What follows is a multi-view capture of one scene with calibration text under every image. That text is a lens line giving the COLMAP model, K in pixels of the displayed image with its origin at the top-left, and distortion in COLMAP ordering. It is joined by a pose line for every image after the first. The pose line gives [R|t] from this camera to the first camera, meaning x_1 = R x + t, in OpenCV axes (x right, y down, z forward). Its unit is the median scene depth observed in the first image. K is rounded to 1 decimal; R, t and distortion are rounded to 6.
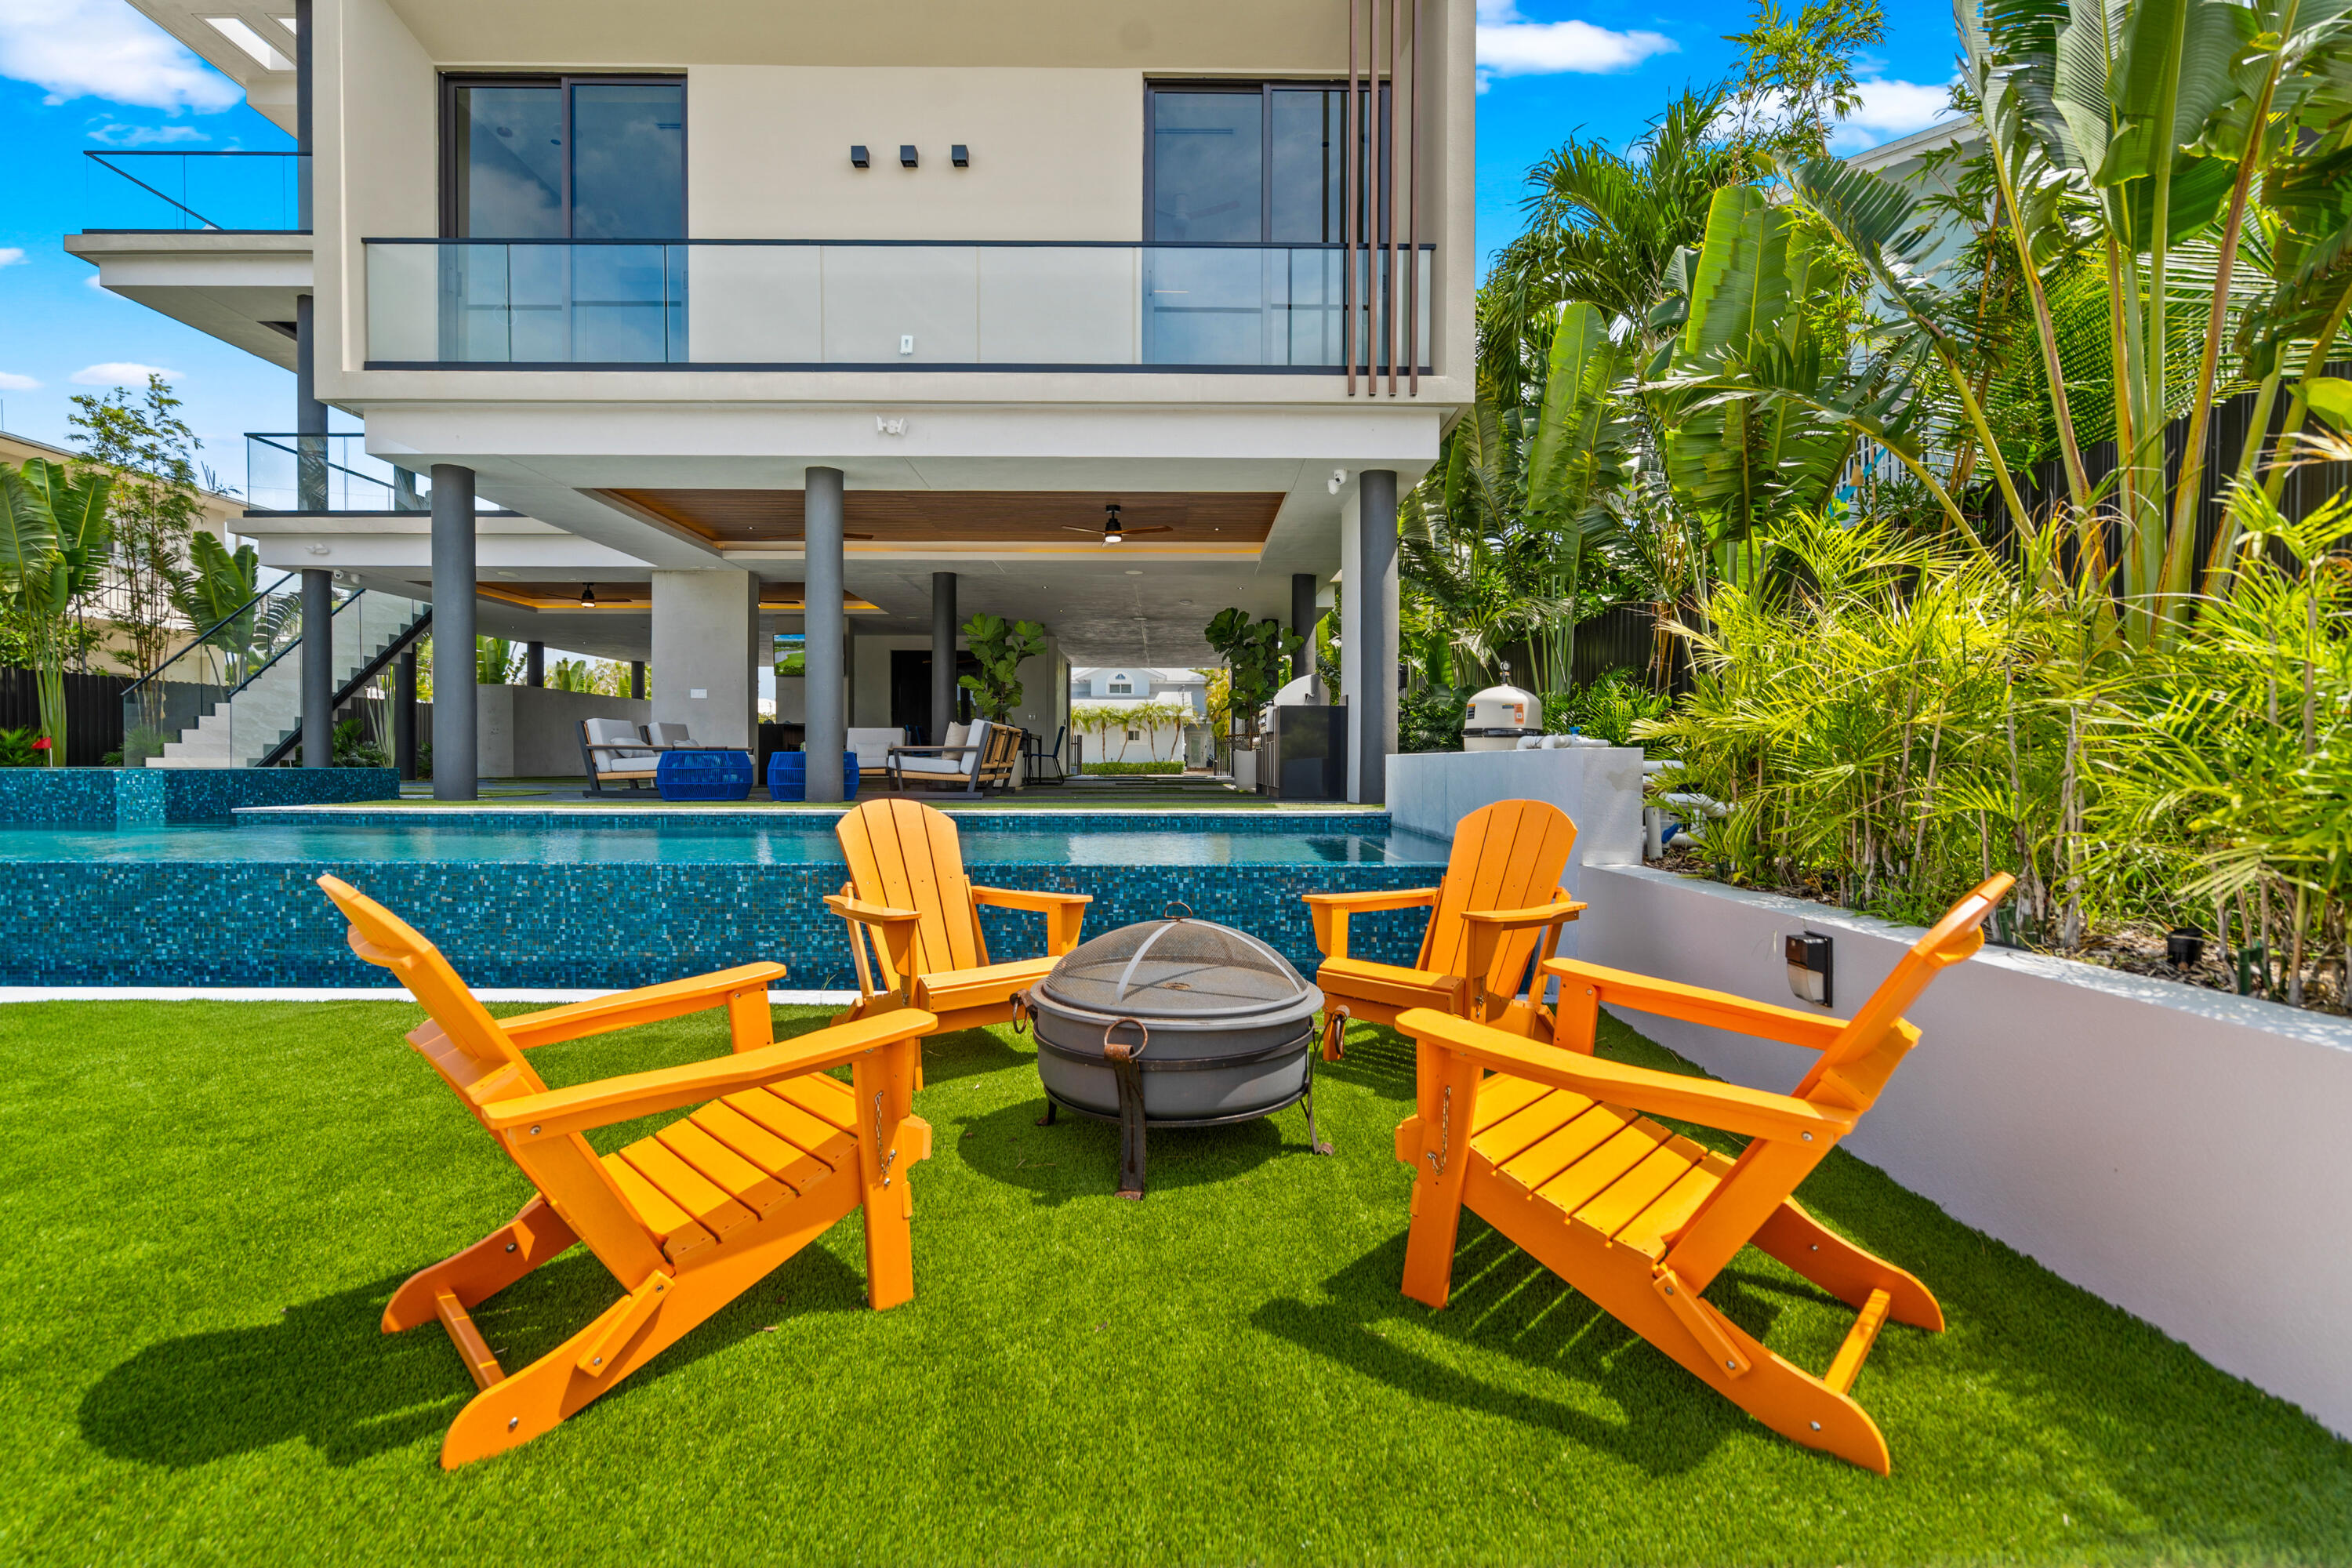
lens RADIAL K [[1083.8, 0, 1176.0], [0, 1083.8, 784.0], [0, 0, 1]] dist [-0.001503, 0.000241]
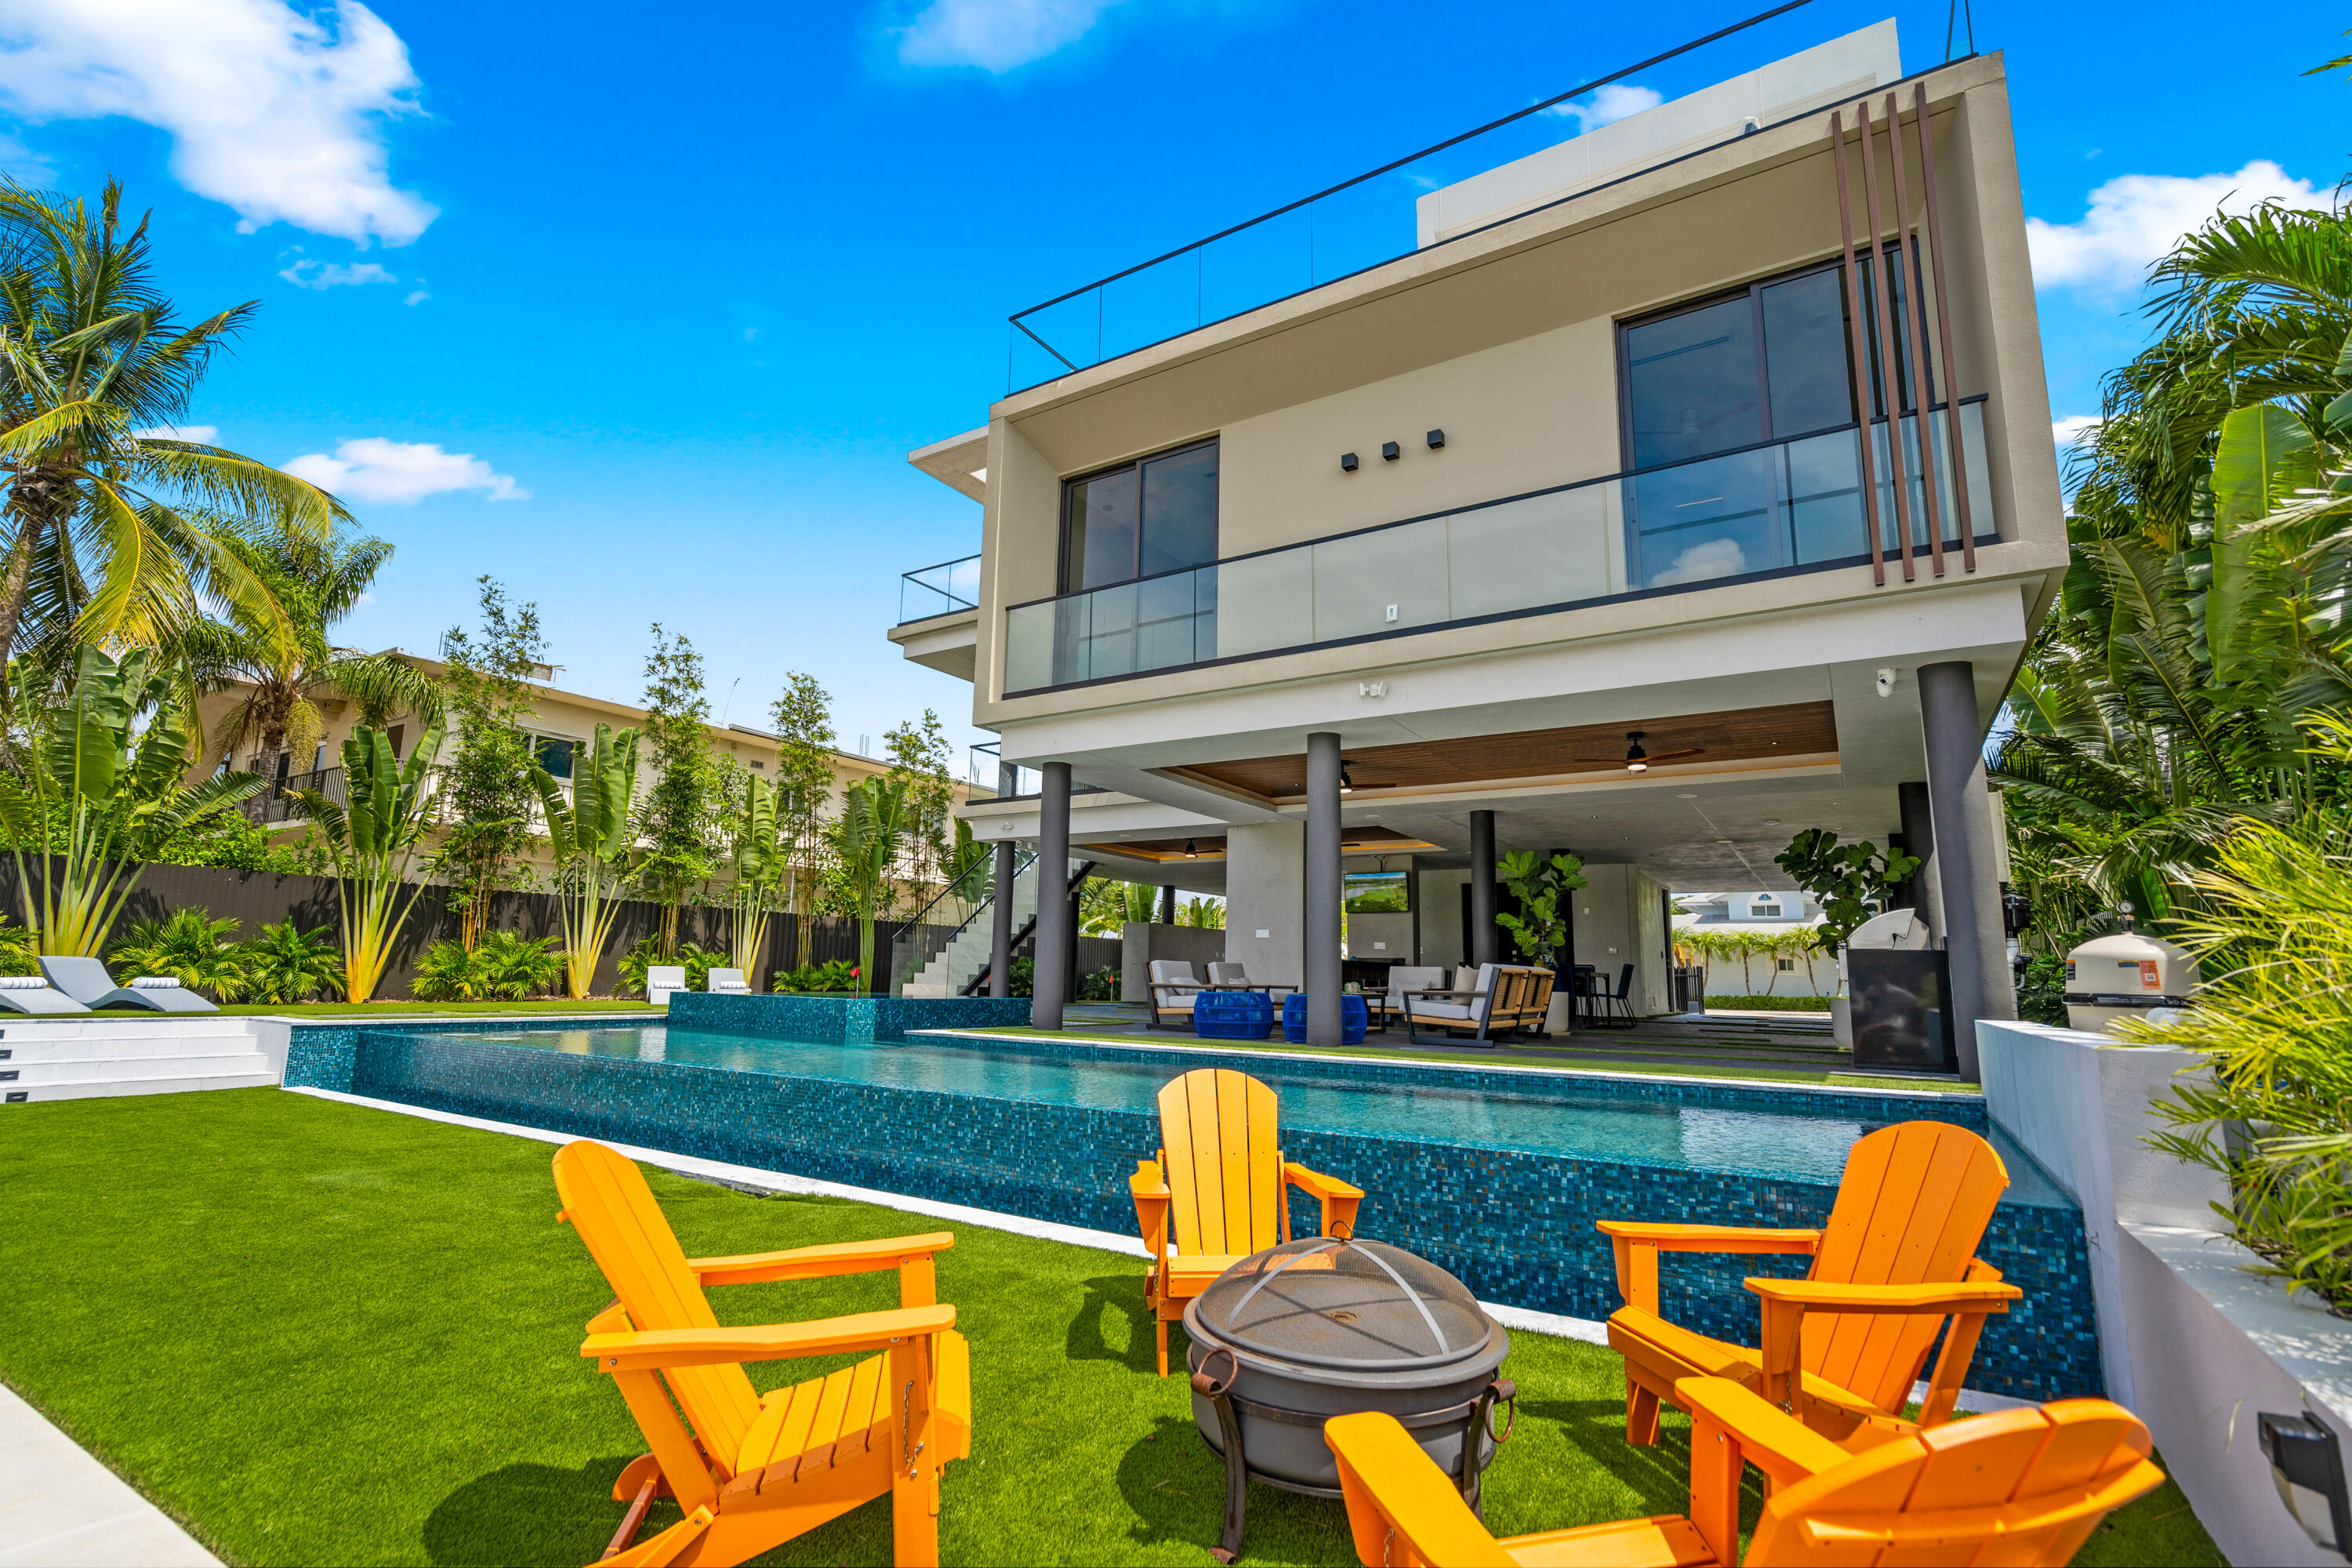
lens RADIAL K [[1078.0, 0, 1169.7], [0, 1078.0, 801.8], [0, 0, 1]] dist [-0.002259, 0.000551]
pose [[0.839309, -0.073414, -0.538674, 0.119753], [-0.029461, 0.983243, -0.179906, -0.021759], [0.542855, 0.166867, 0.823082, 0.030162]]
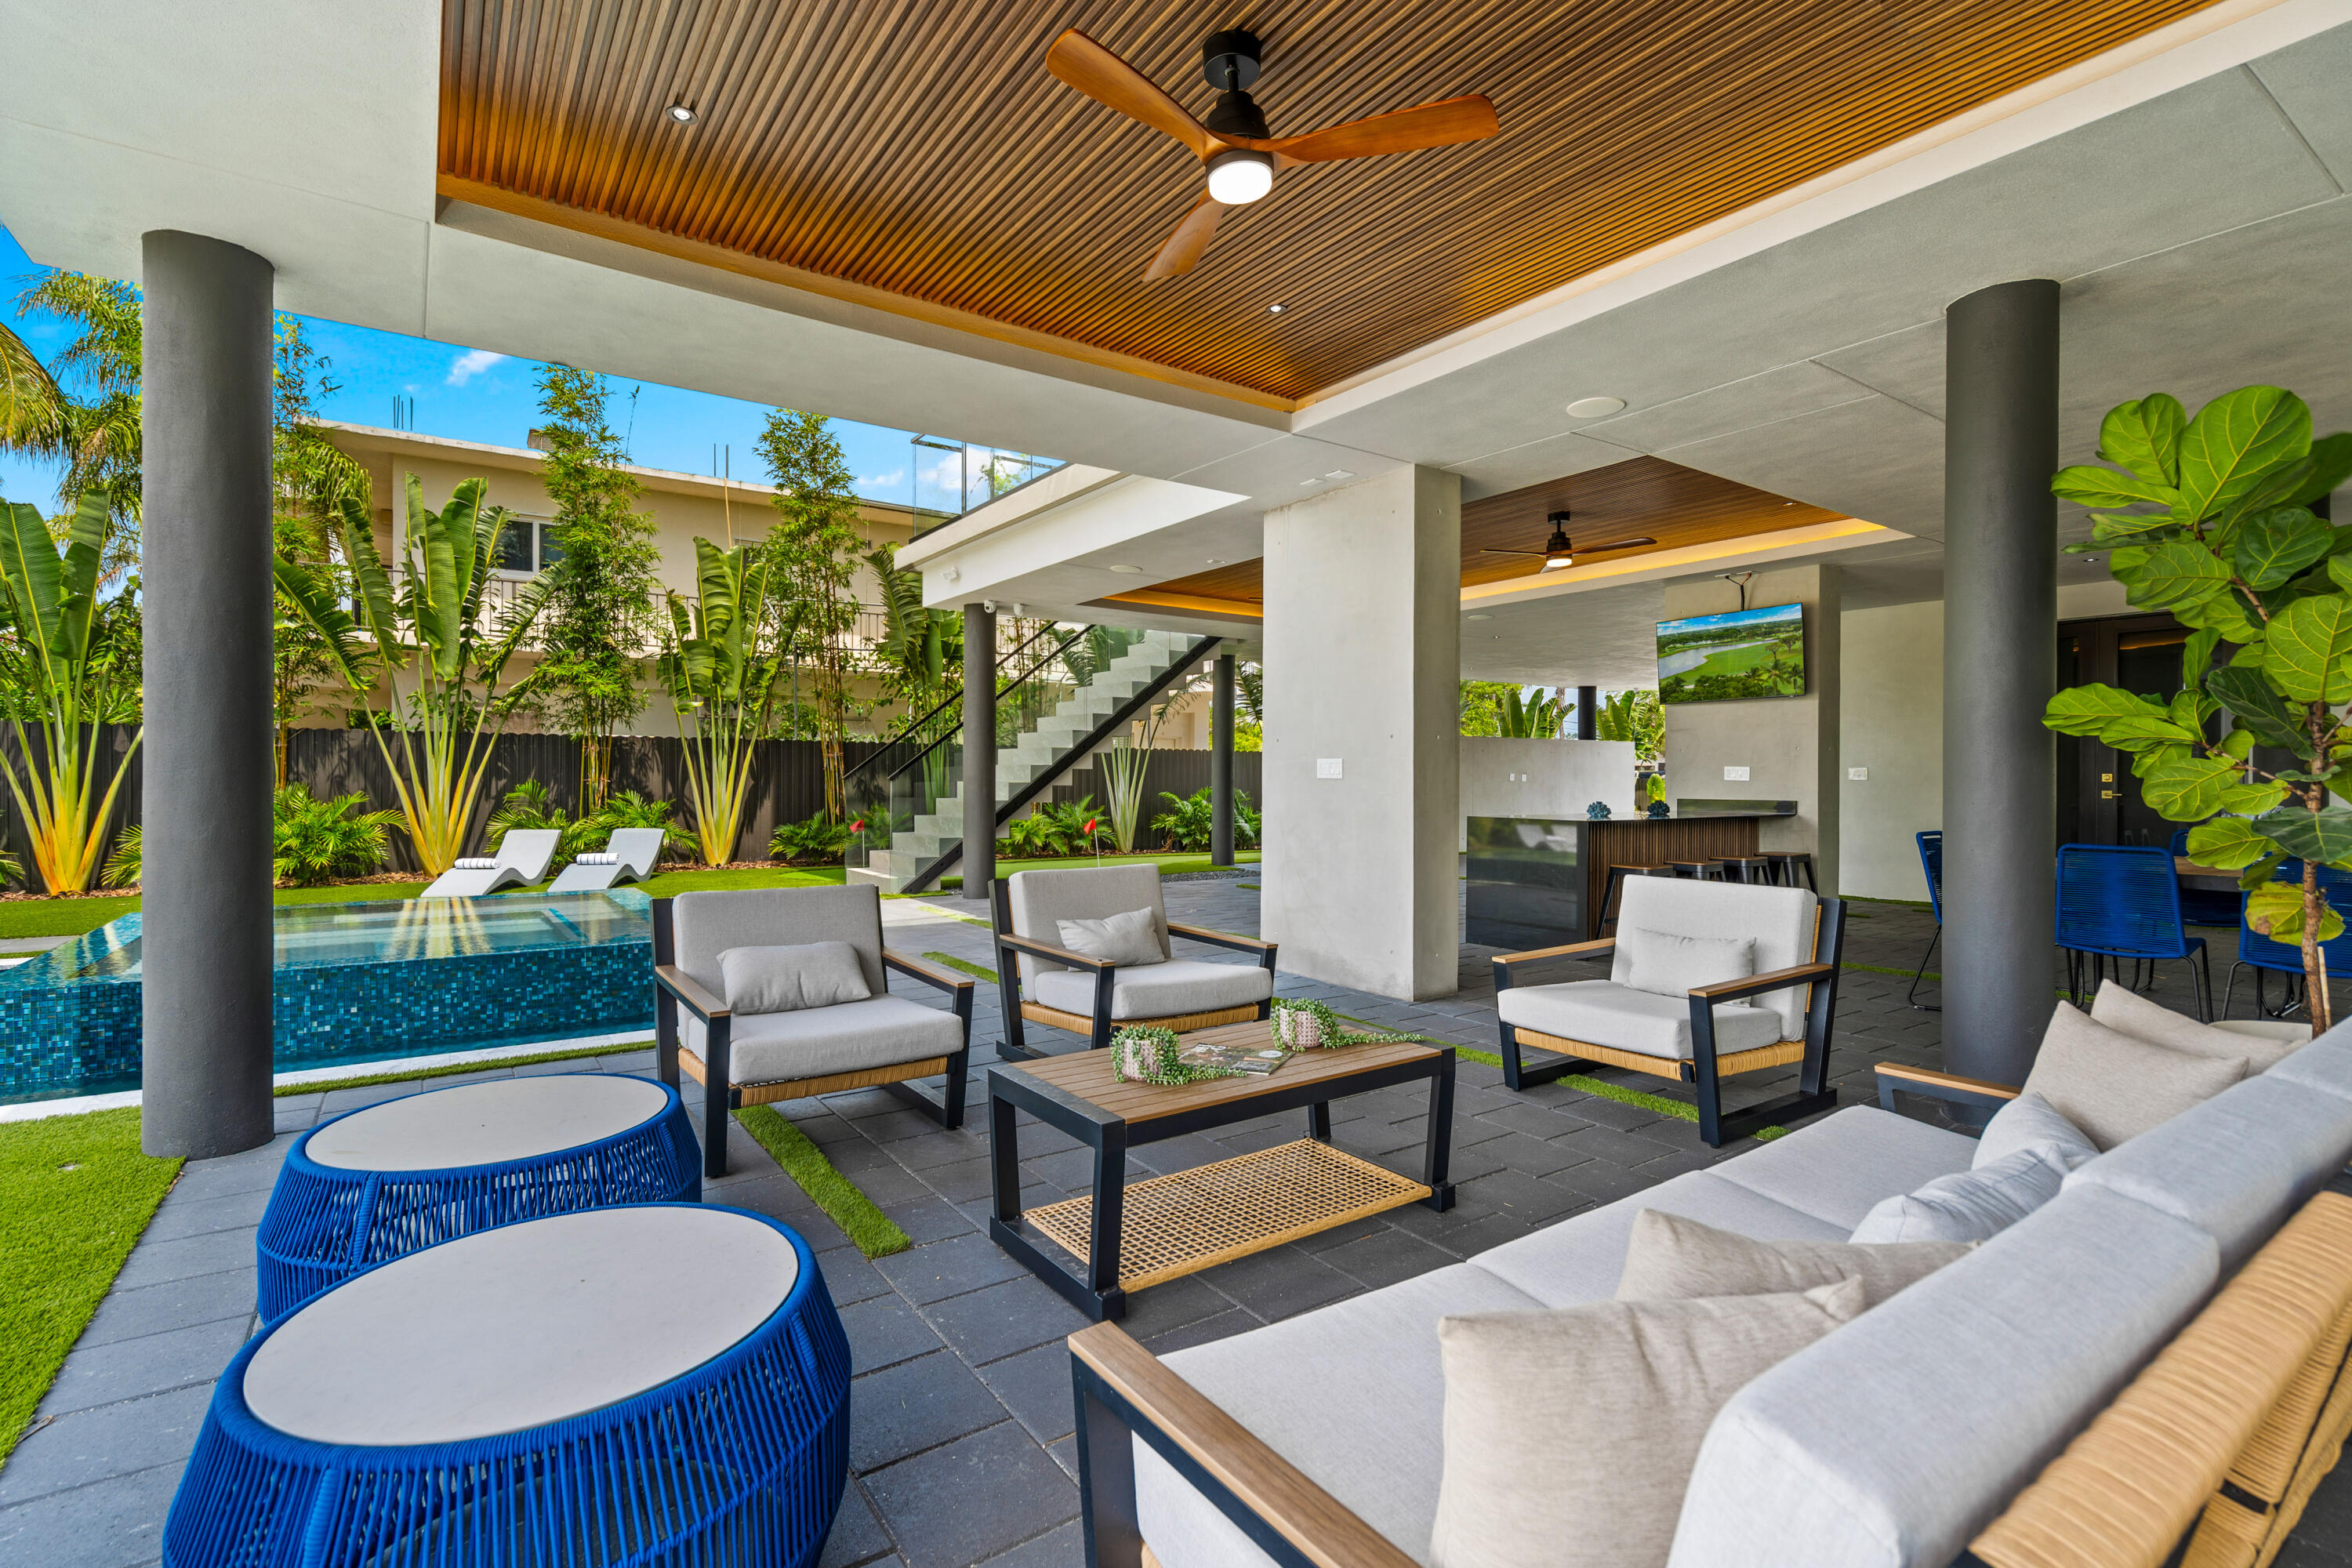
lens RADIAL K [[1072.7, 0, 1157.4], [0, 1072.7, 772.9], [0, 0, 1]] dist [-0.036679, -0.000081]
pose [[0.558124, -0.004607, -0.829745, -0.172849], [-0.015273, 0.999758, -0.015825, -0.105768], [0.829617, 0.021505, 0.557918, 1.010393]]
